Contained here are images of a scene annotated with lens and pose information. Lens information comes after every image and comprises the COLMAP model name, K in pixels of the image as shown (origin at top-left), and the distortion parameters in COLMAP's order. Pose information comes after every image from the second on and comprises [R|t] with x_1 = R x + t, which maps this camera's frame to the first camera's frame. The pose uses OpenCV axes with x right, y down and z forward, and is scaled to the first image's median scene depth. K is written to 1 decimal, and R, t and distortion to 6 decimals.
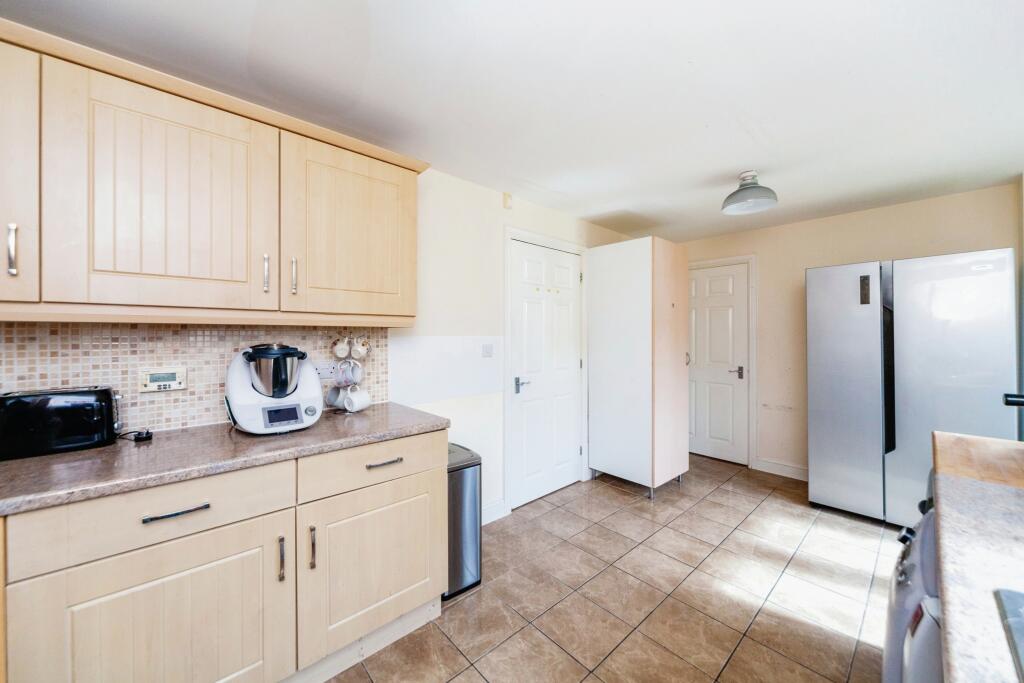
lens RADIAL K [[364.7, 0, 511.1], [0, 364.7, 333.5], [0, 0, 1]] dist [0.000302, -0.000021]
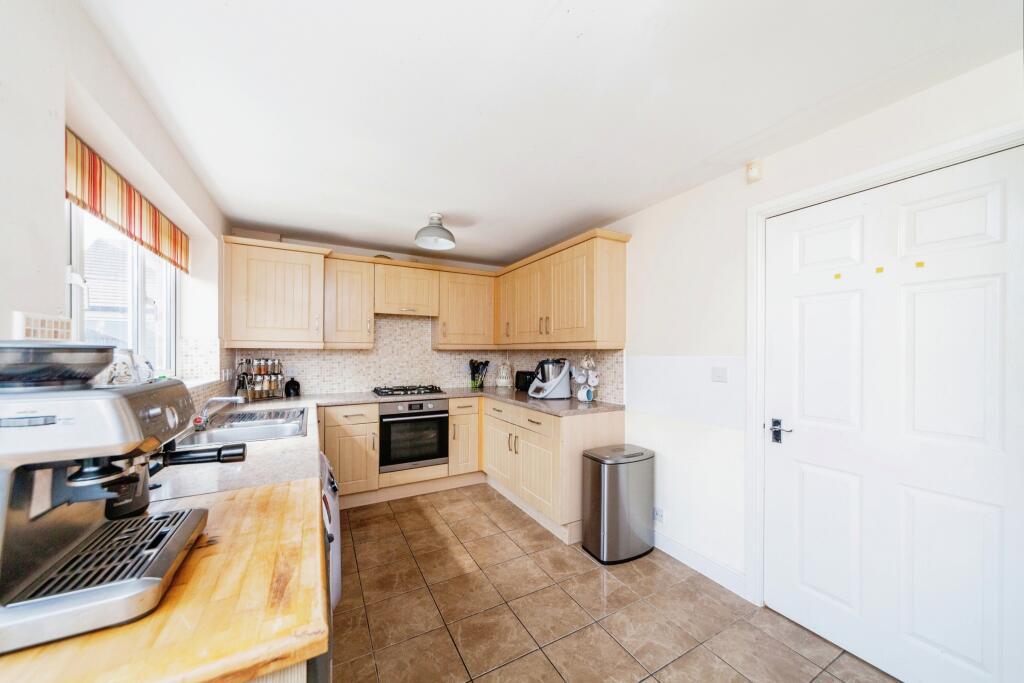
lens RADIAL K [[364.7, 0, 512.9], [0, 364.7, 350.5], [0, 0, 1]] dist [0.000302, -0.000021]
pose [[-0.220124, -0.004619, -0.975461, 1.253420], [-0.003242, 0.999987, -0.004004, -0.004553], [0.975467, 0.002281, -0.220136, 1.072661]]
